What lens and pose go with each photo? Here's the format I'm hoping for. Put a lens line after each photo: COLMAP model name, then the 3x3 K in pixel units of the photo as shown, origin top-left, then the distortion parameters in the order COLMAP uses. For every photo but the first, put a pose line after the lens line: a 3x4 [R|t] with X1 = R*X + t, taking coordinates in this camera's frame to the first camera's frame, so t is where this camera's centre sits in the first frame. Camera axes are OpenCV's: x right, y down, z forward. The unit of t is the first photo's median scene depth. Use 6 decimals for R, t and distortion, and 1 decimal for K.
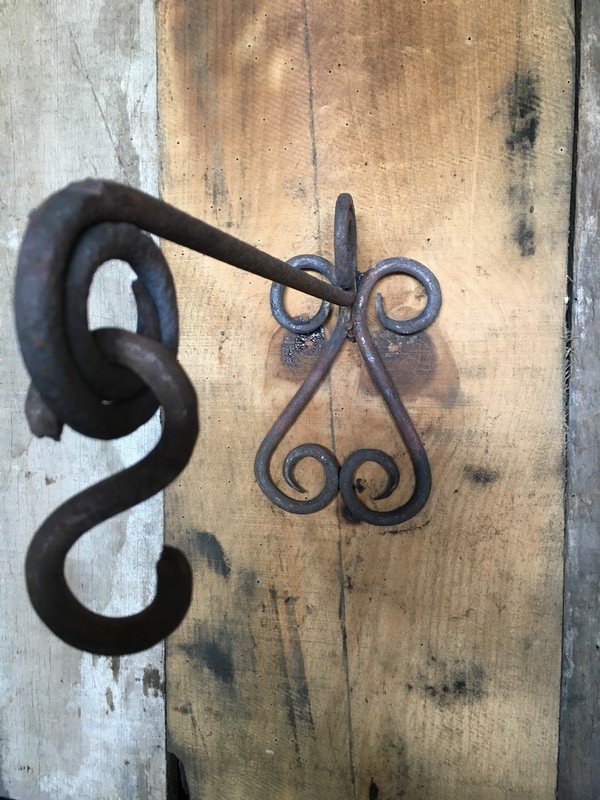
lens RADIAL K [[678.8, 0, 301.8], [0, 678.8, 396.9], [0, 0, 1]] dist [0.078861, -0.120454]
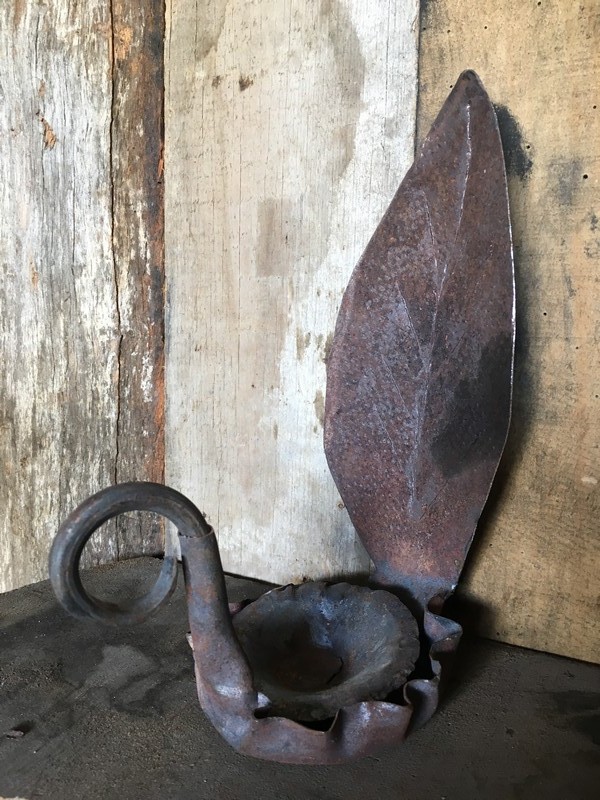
lens RADIAL K [[678.8, 0, 303.7], [0, 678.8, 399.6], [0, 0, 1]] dist [0.078861, -0.120454]
pose [[0.963583, 0.043708, -0.263812, -0.136094], [-0.037711, 0.998903, 0.027757, 0.467789], [0.264736, -0.016797, 0.964175, 0.404393]]
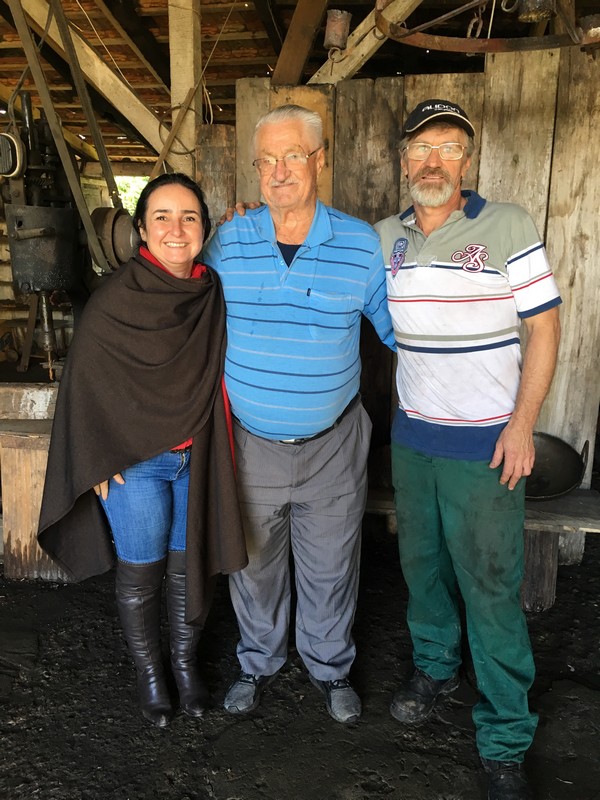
lens RADIAL K [[678.8, 0, 279.1], [0, 678.8, 407.3], [0, 0, 1]] dist [0.078861, -0.120454]
pose [[0.999818, 0.016562, 0.009484, -0.136128], [-0.017900, 0.986127, 0.165025, 0.919183], [-0.006620, -0.165164, 0.986244, -5.422655]]
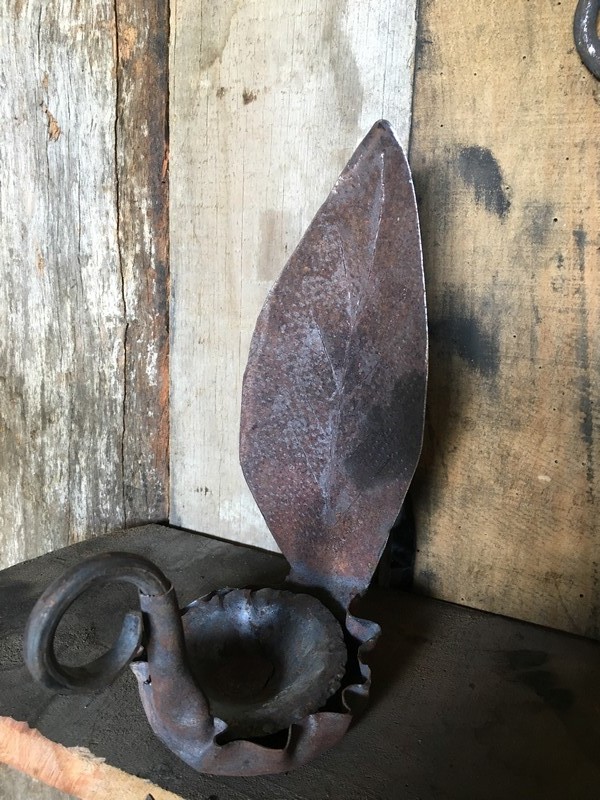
lens RADIAL K [[678.8, 0, 304.7], [0, 678.8, 398.9], [0, 0, 1]] dist [0.078861, -0.120454]
pose [[0.975399, 0.082097, -0.204591, -0.155296], [-0.055179, 0.989448, 0.133972, 0.380450], [0.213430, -0.119387, 0.969636, 0.311637]]
